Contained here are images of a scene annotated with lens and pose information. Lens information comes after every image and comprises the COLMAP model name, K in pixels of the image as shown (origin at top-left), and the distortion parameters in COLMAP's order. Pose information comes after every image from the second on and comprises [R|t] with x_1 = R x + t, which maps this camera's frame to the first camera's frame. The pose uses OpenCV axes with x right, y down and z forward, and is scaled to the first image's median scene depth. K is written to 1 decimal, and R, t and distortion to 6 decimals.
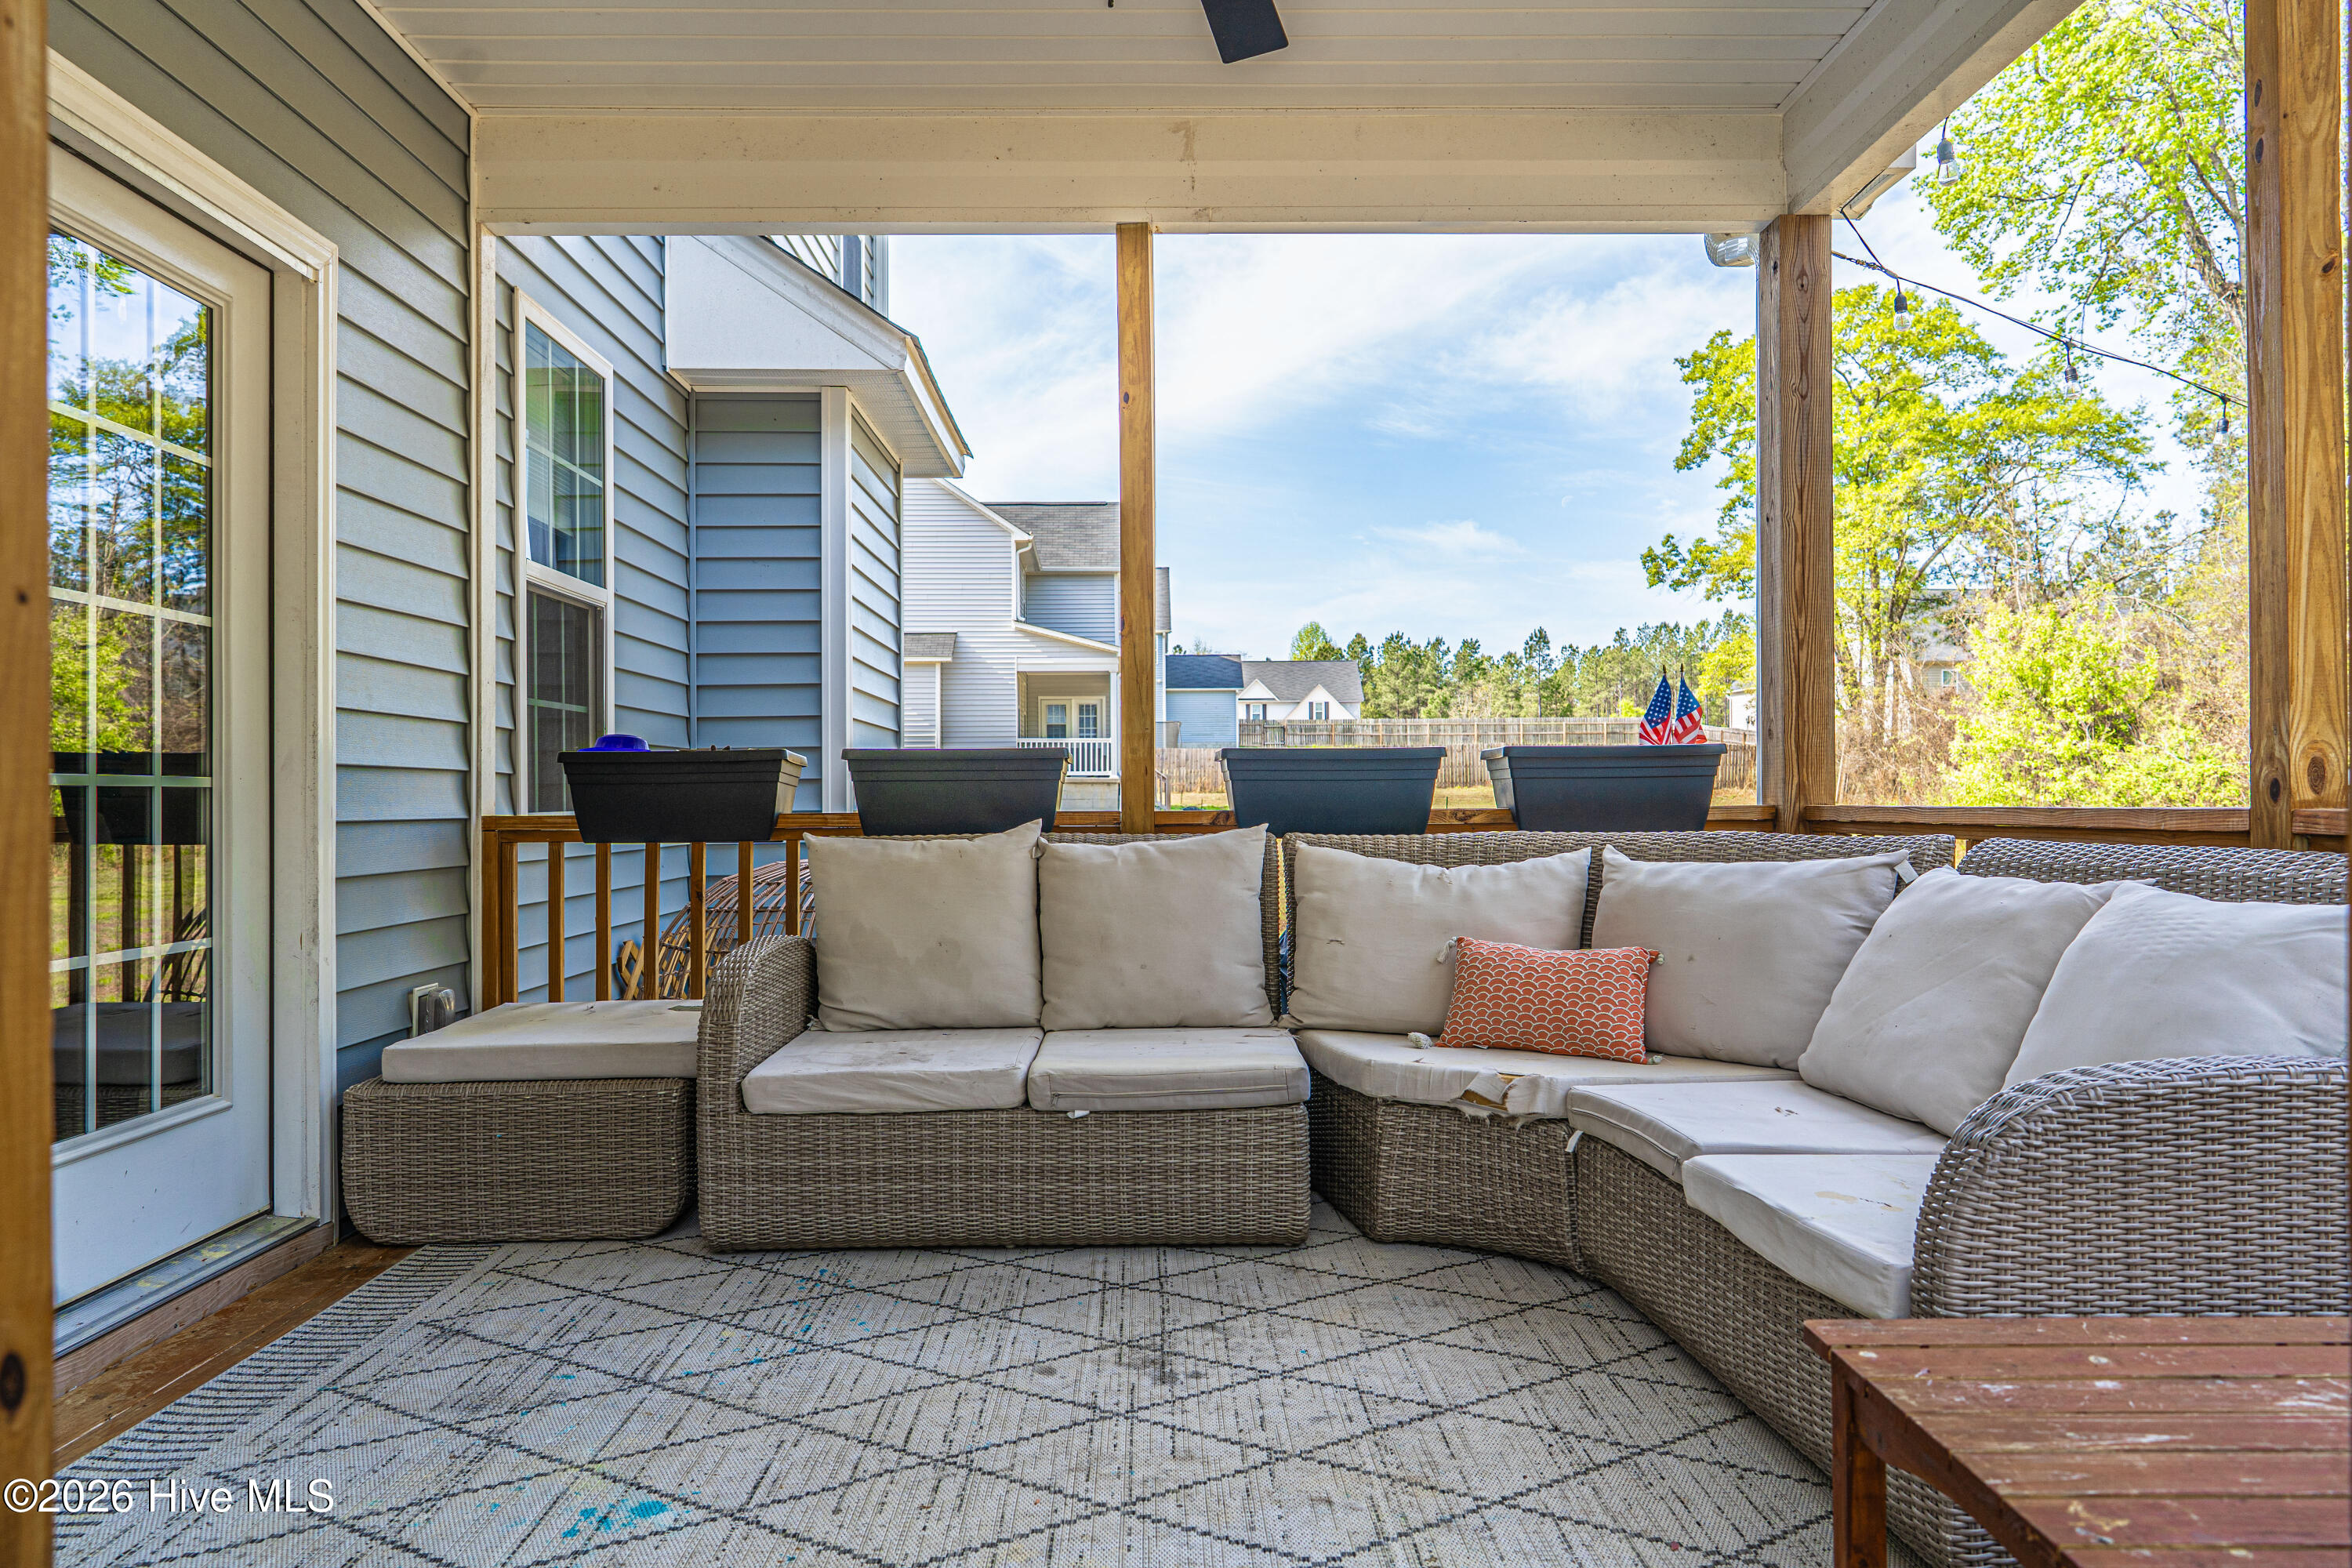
lens RADIAL K [[1593.7, 0, 1177.0], [0, 1593.7, 791.5], [0, 0, 1]] dist [-0.002777, 0.003982]
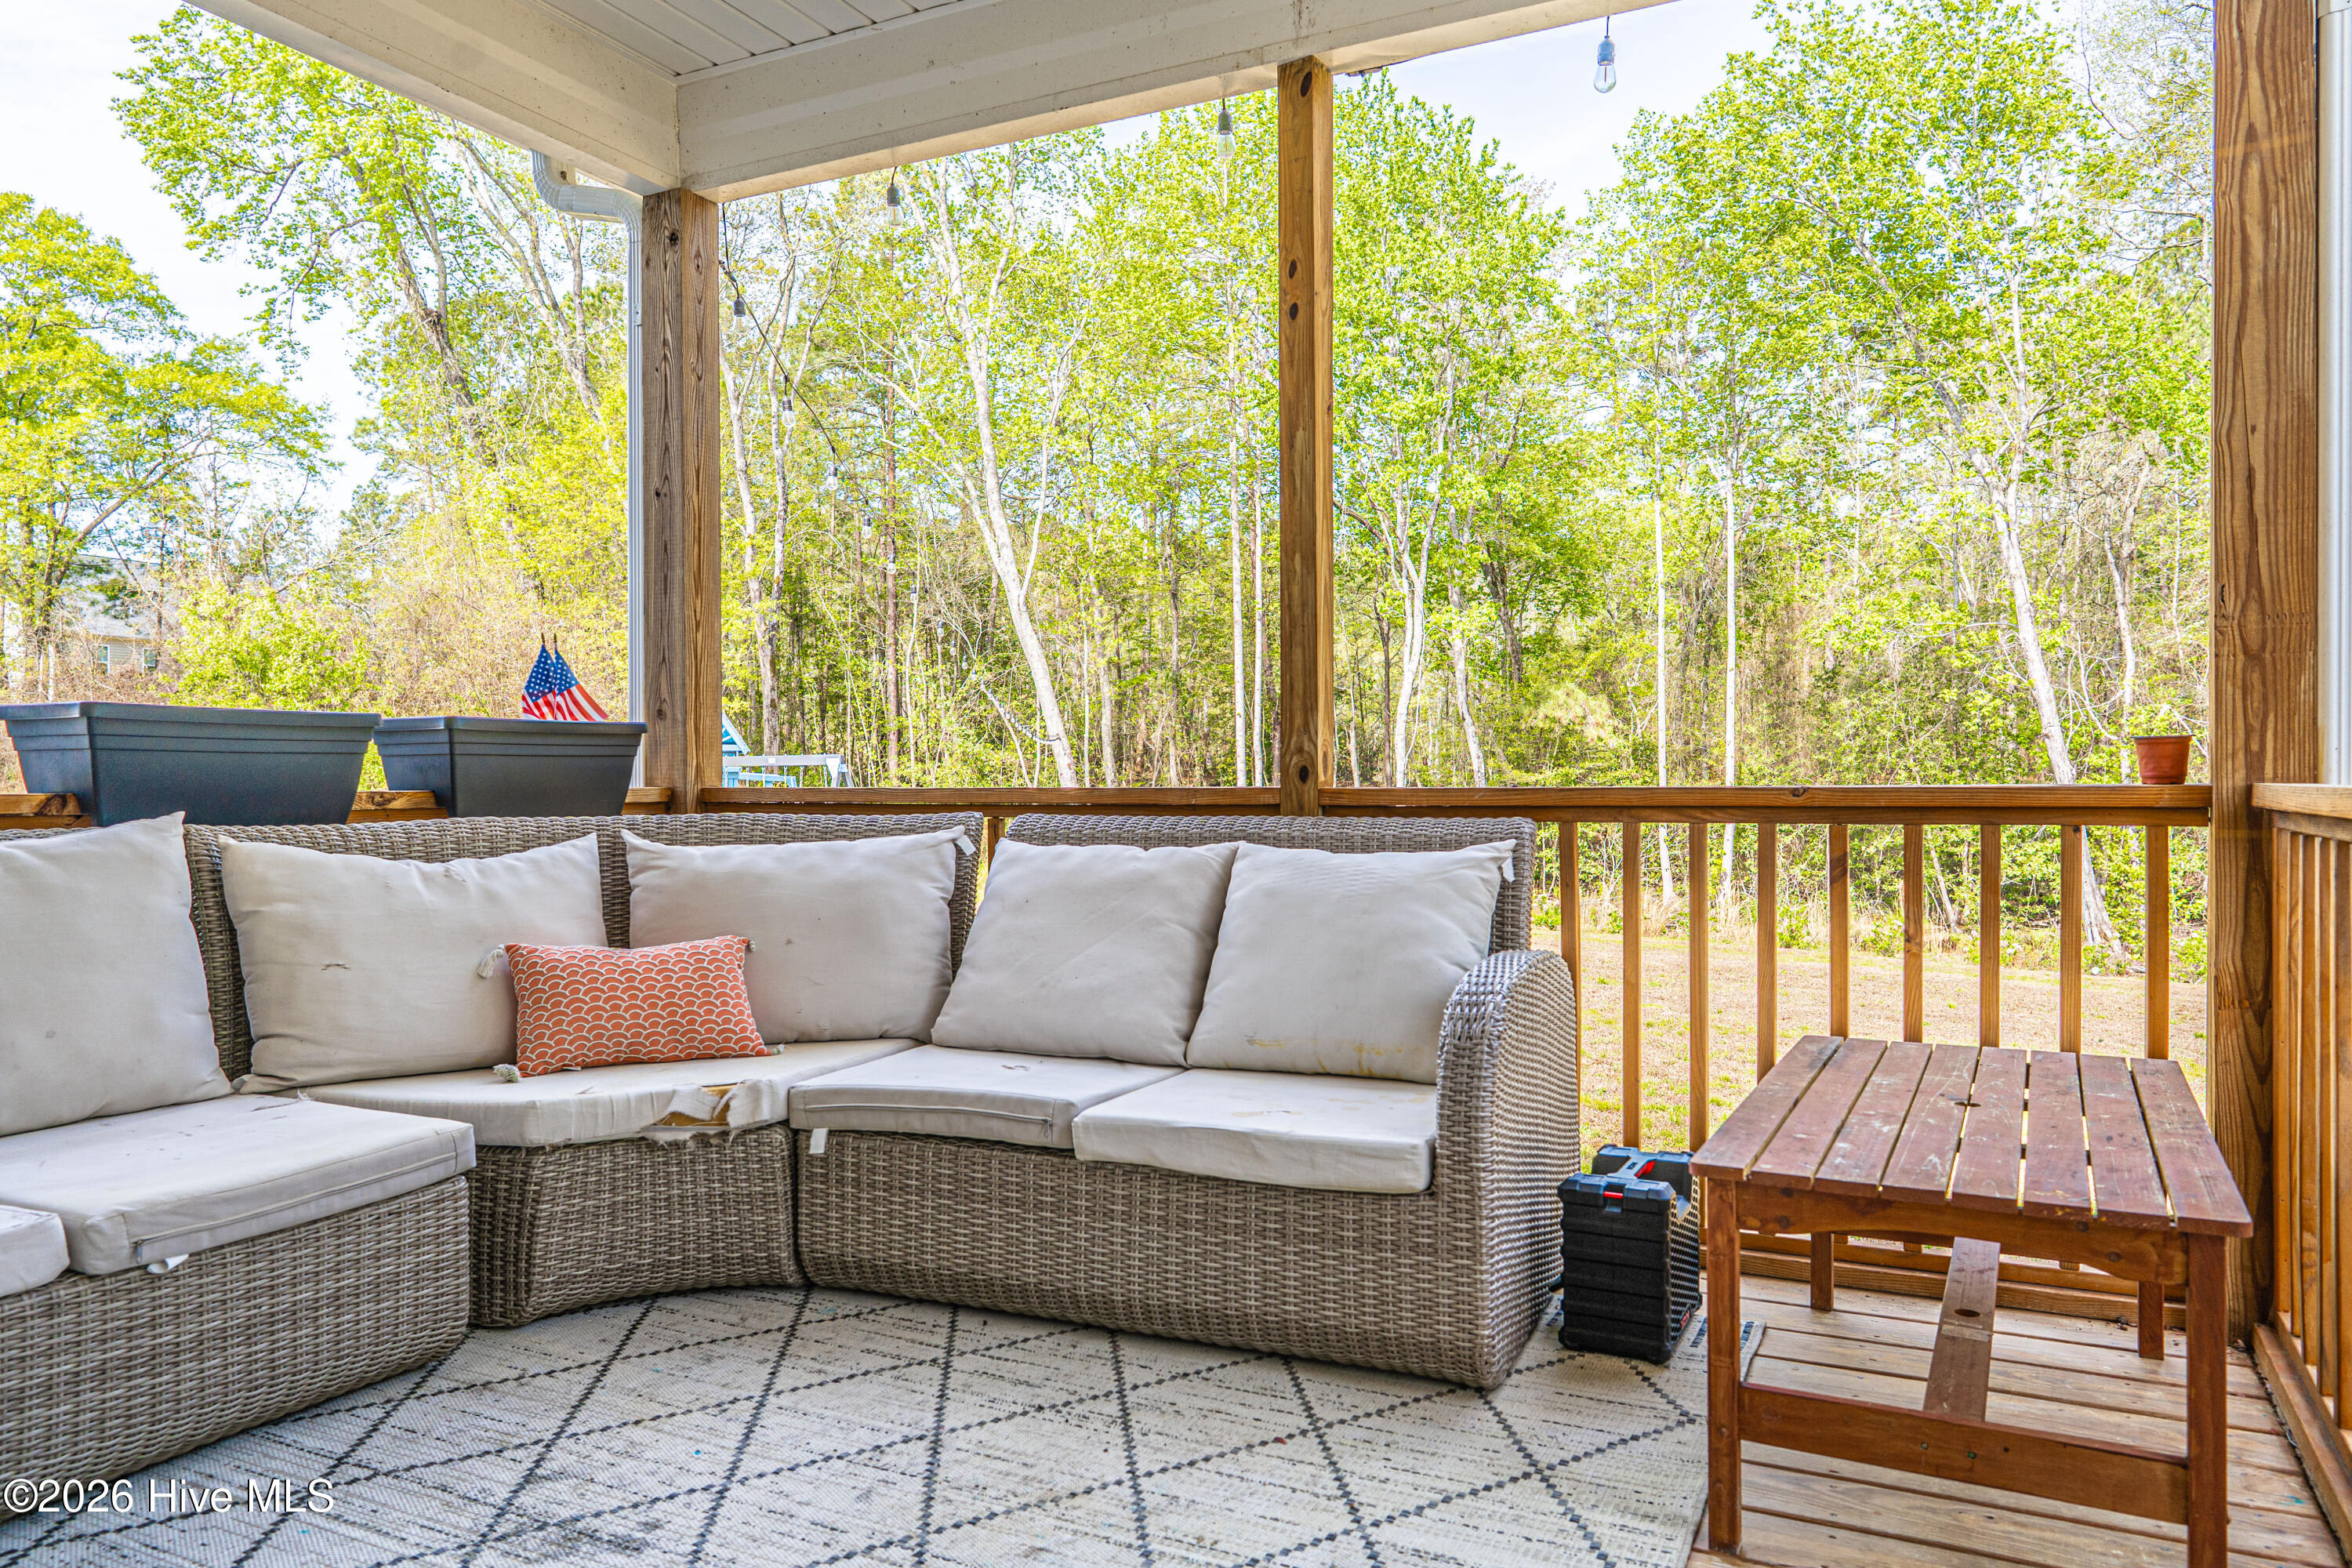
lens RADIAL K [[1593.7, 0, 1177.0], [0, 1593.7, 791.5], [0, 0, 1]] dist [-0.002777, 0.003982]
pose [[0.453008, -0.000635, 0.891506, -0.359296], [-0.005557, 0.999978, 0.003536, 0.006025], [-0.891489, -0.006556, 0.452995, 0.278030]]
